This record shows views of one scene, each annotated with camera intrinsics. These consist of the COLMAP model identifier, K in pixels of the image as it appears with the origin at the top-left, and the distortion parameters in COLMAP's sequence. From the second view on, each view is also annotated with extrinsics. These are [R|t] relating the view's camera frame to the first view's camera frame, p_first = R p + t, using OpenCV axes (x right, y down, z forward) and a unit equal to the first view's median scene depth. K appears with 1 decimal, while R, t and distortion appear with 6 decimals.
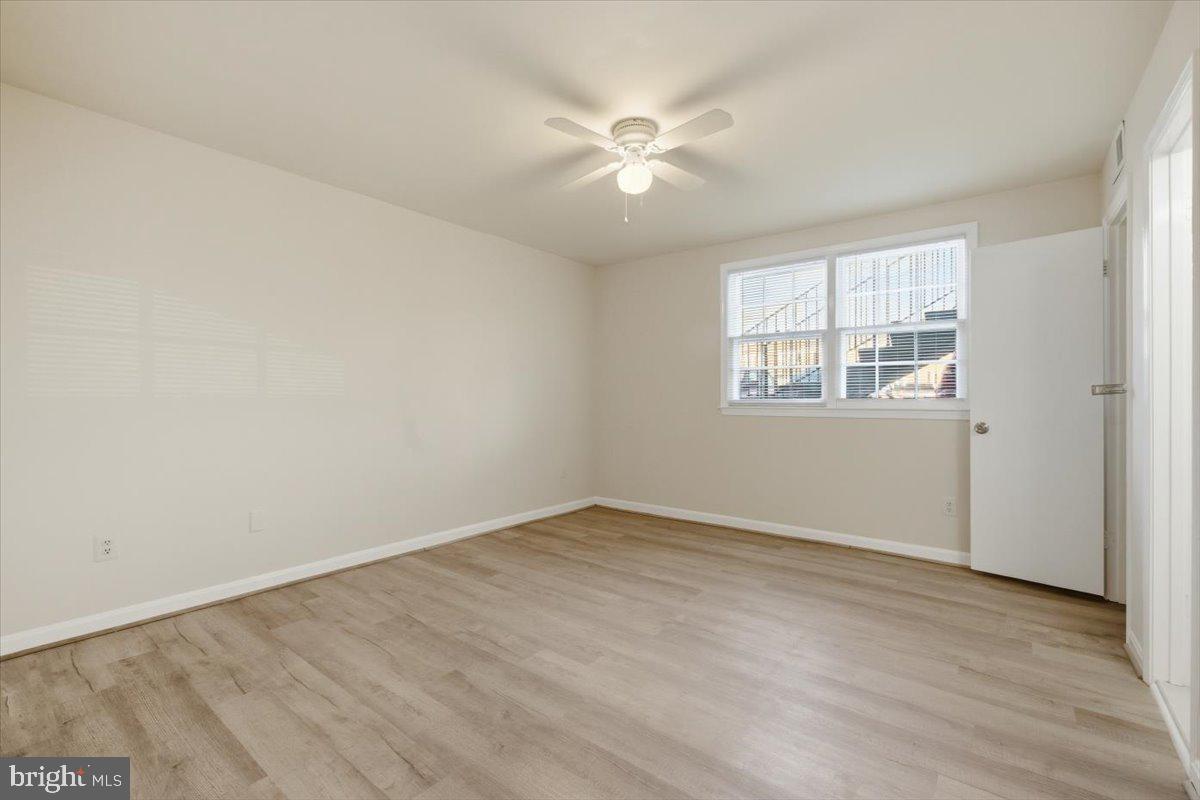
lens RADIAL K [[525.7, 0, 597.8], [0, 525.7, 392.1], [0, 0, 1]] dist [-0.000667, -0.000117]
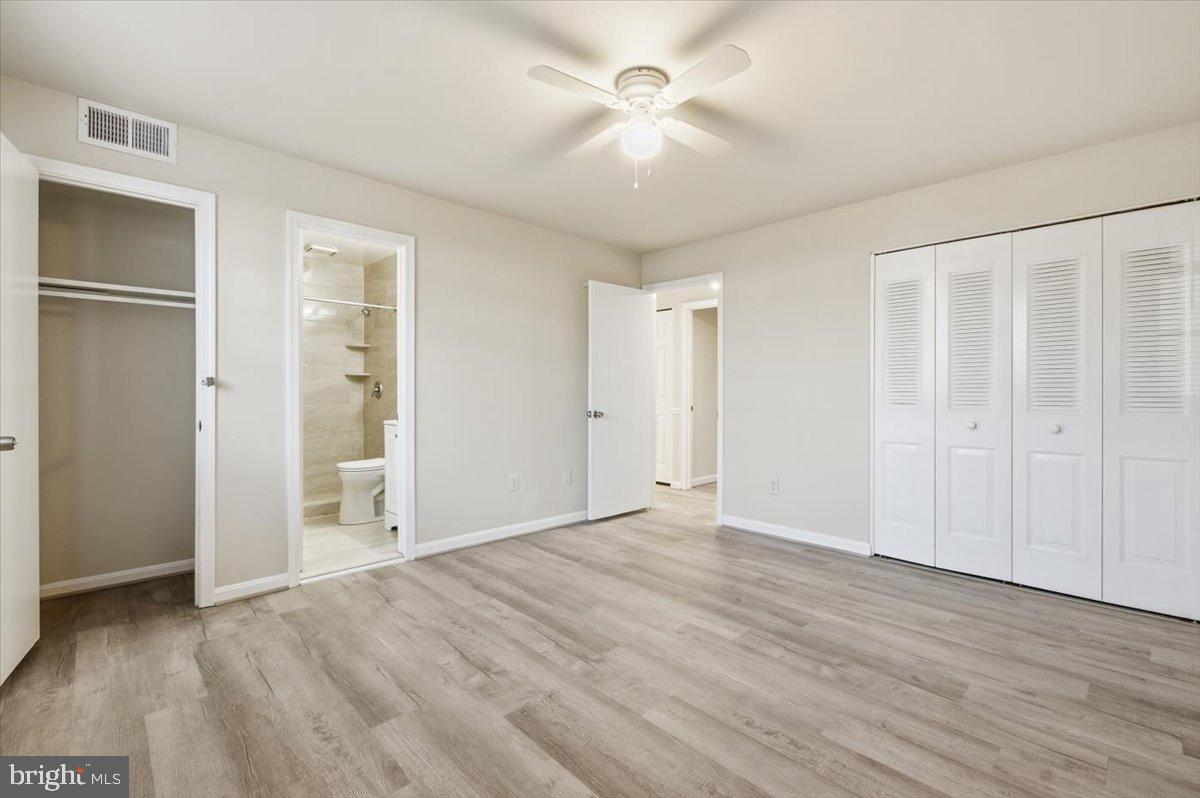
lens RADIAL K [[525.7, 0, 597.8], [0, 525.7, 391.1], [0, 0, 1]] dist [-0.000667, -0.000117]
pose [[-0.990422, -0.006933, 0.137900, 0.020017], [-0.008048, 0.999939, -0.007529, 0.015446], [-0.137840, -0.008567, -0.990417, 1.980602]]
